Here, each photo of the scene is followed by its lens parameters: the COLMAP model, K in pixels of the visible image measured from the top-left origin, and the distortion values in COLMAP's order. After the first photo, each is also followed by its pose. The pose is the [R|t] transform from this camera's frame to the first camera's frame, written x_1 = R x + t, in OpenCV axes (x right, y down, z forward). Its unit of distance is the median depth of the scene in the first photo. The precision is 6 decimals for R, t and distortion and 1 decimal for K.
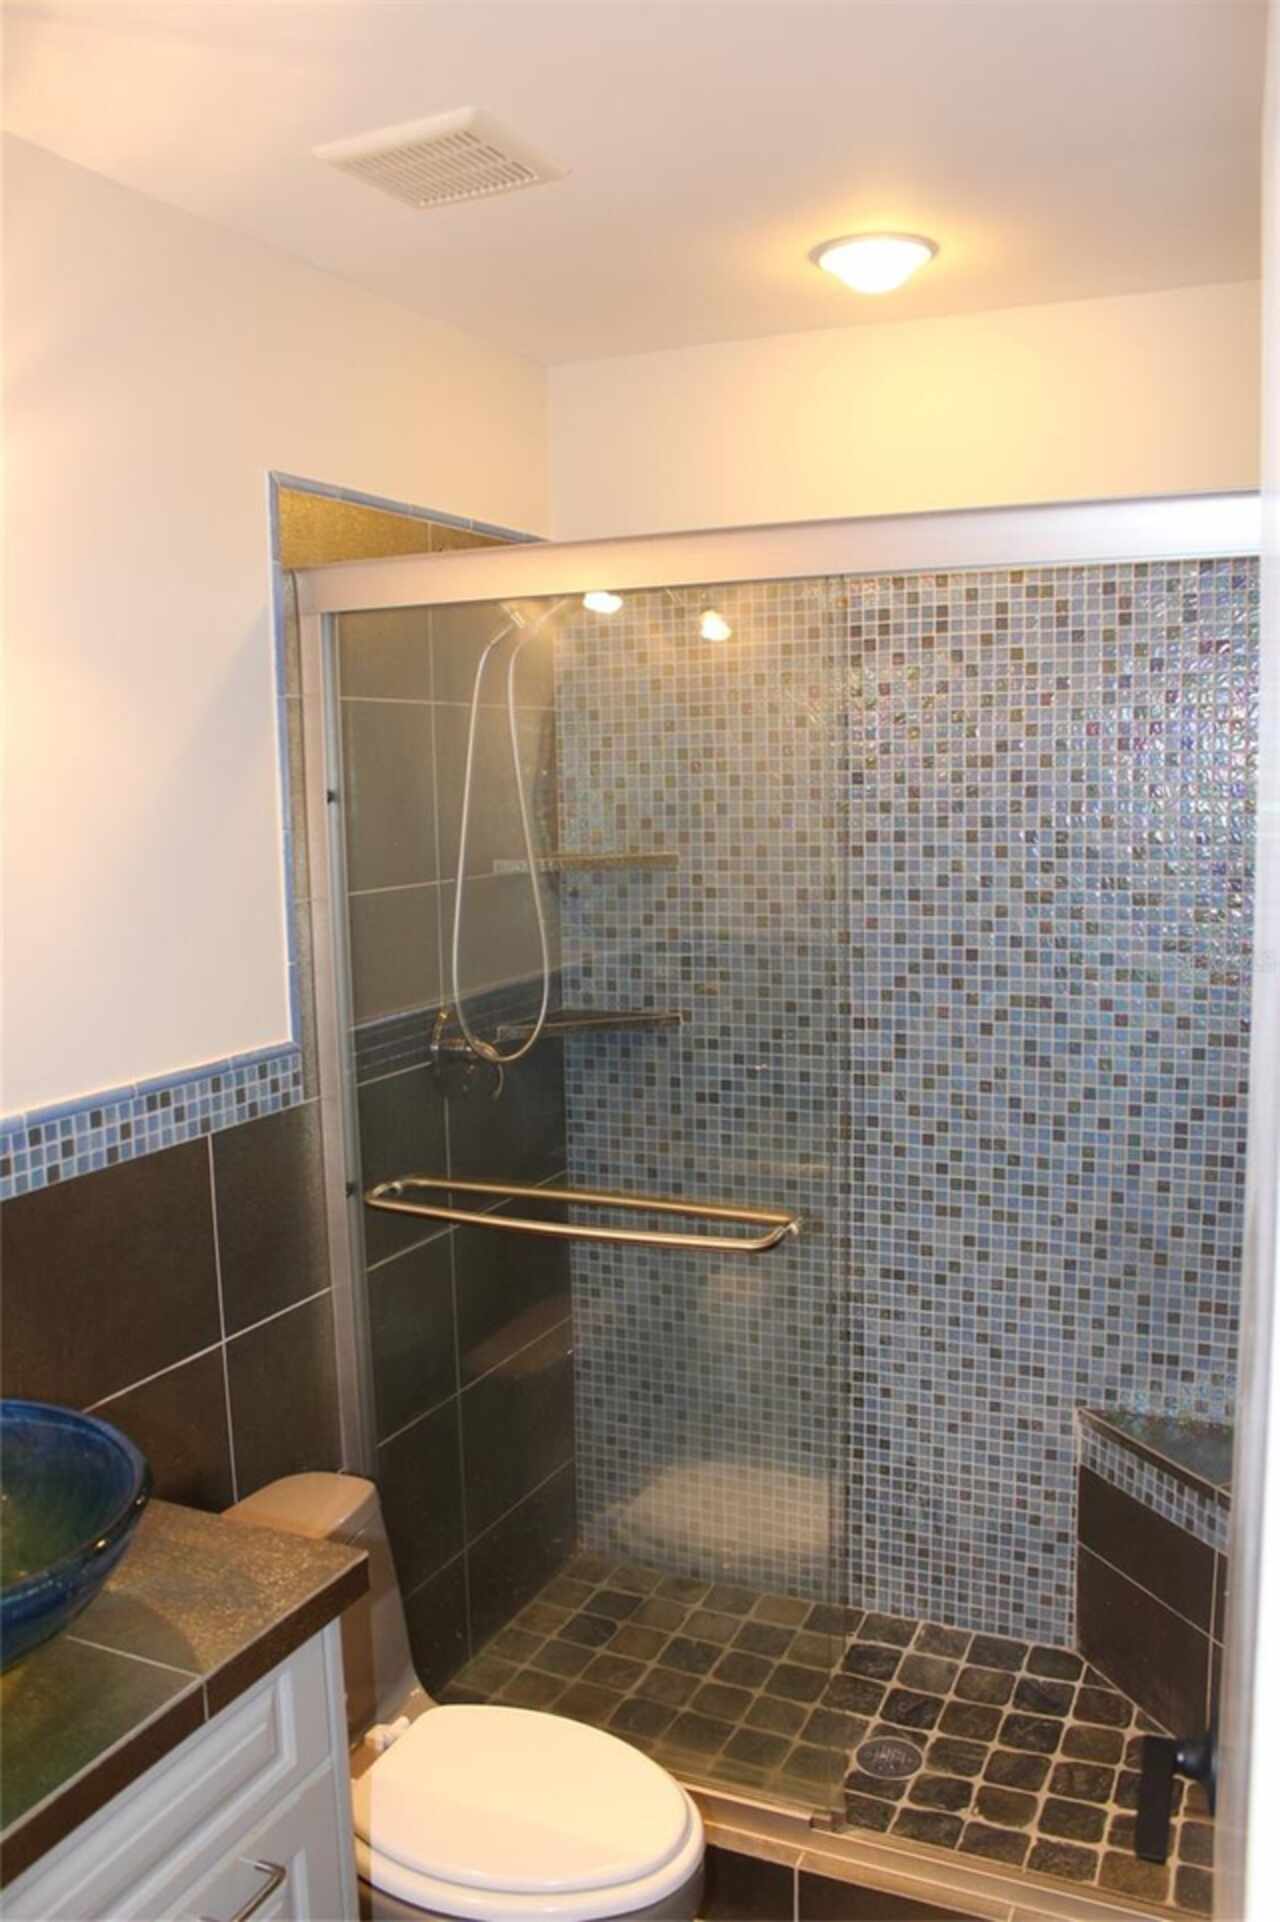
lens RADIAL K [[1613.2, 0, 629.1], [0, 1613.2, 958.4], [0, 0, 1]] dist [-0.141422, 0.115387]
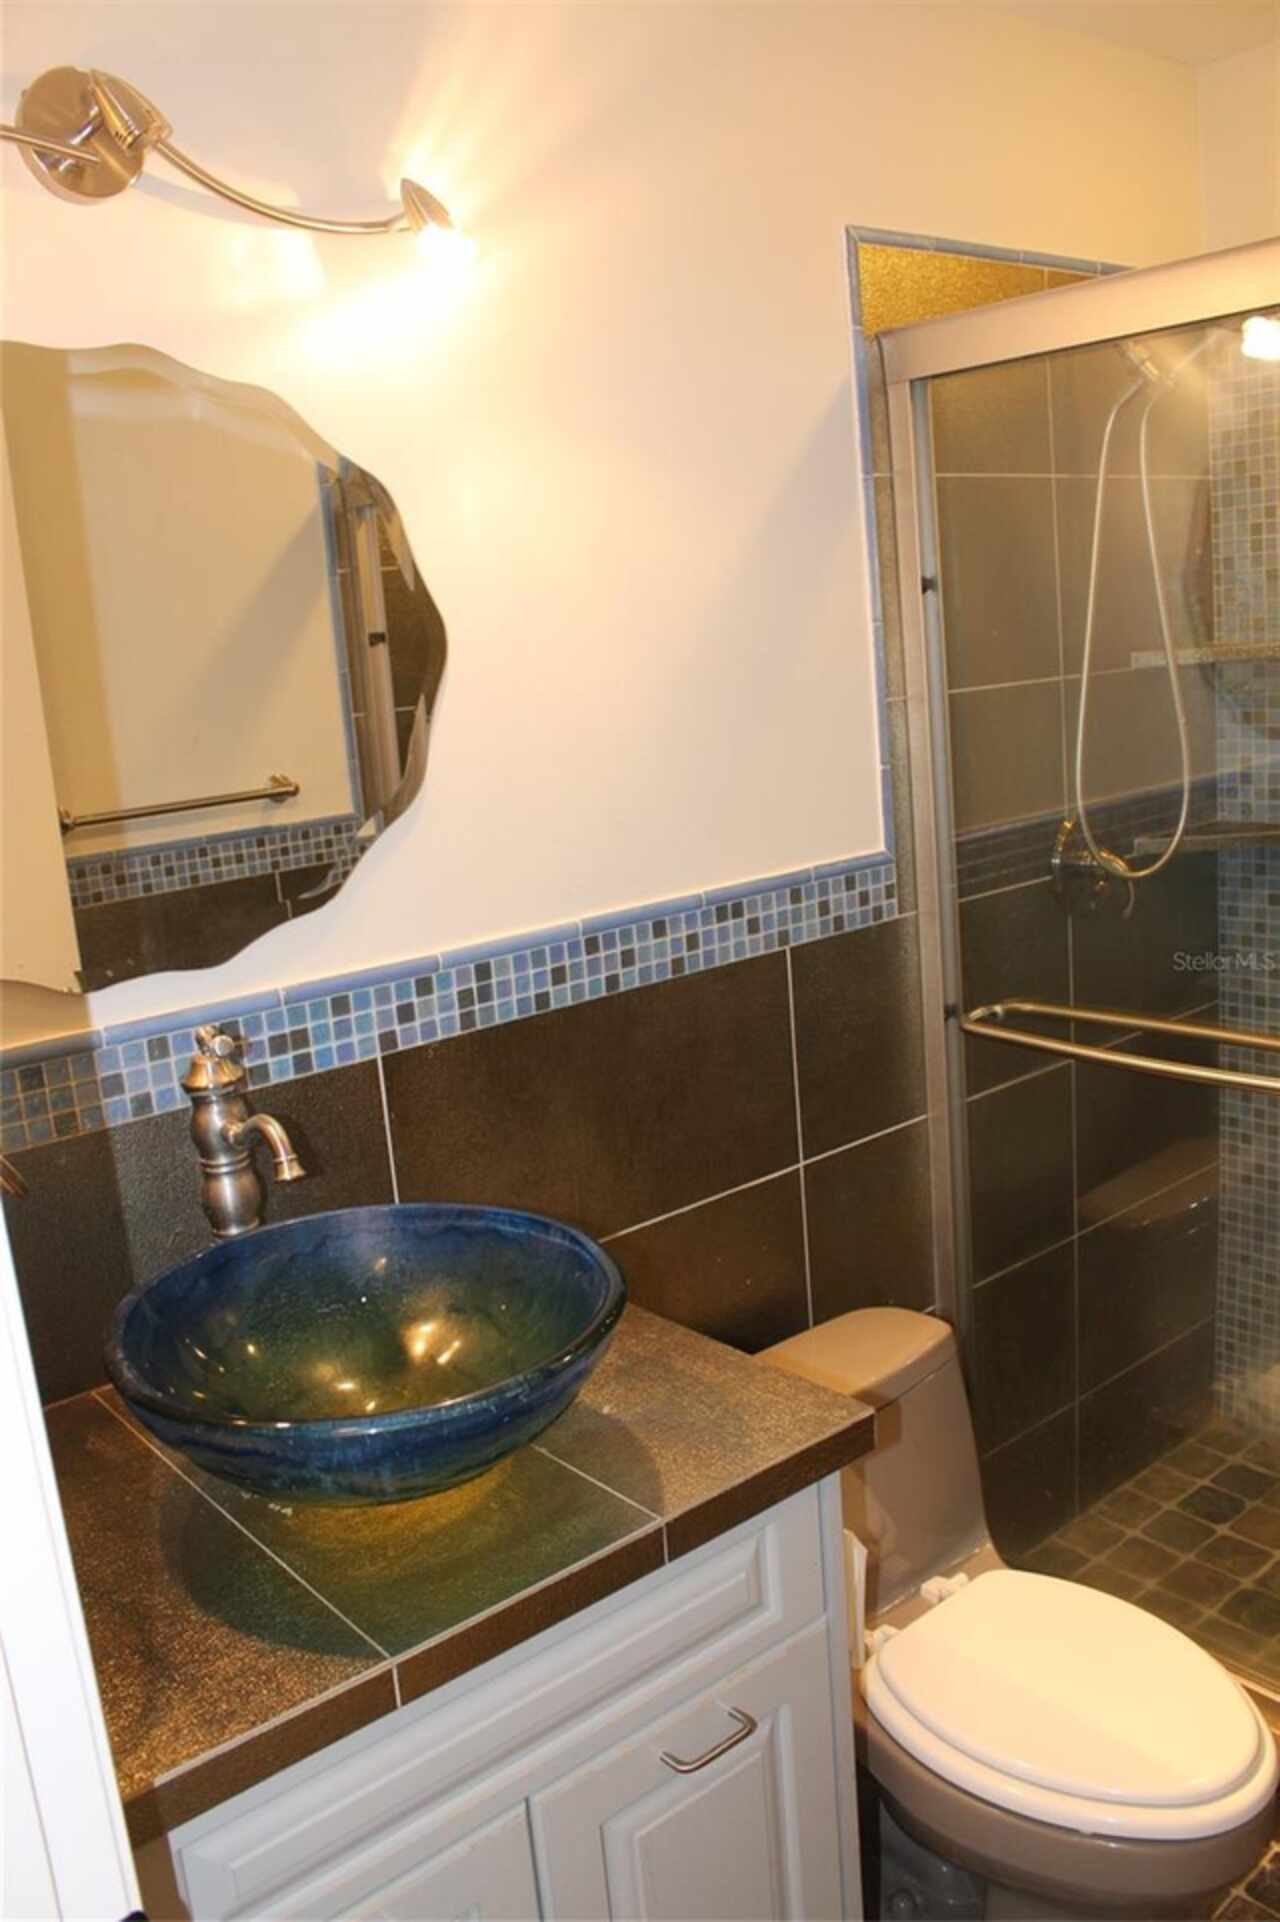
lens RADIAL K [[1613.2, 0, 633.7], [0, 1613.2, 957.0], [0, 0, 1]] dist [-0.141422, 0.115387]
pose [[0.901284, 0.037458, -0.431606, 0.063120], [0.011227, 0.993901, 0.109702, 0.008525], [0.433083, -0.103719, 0.895367, 0.091582]]
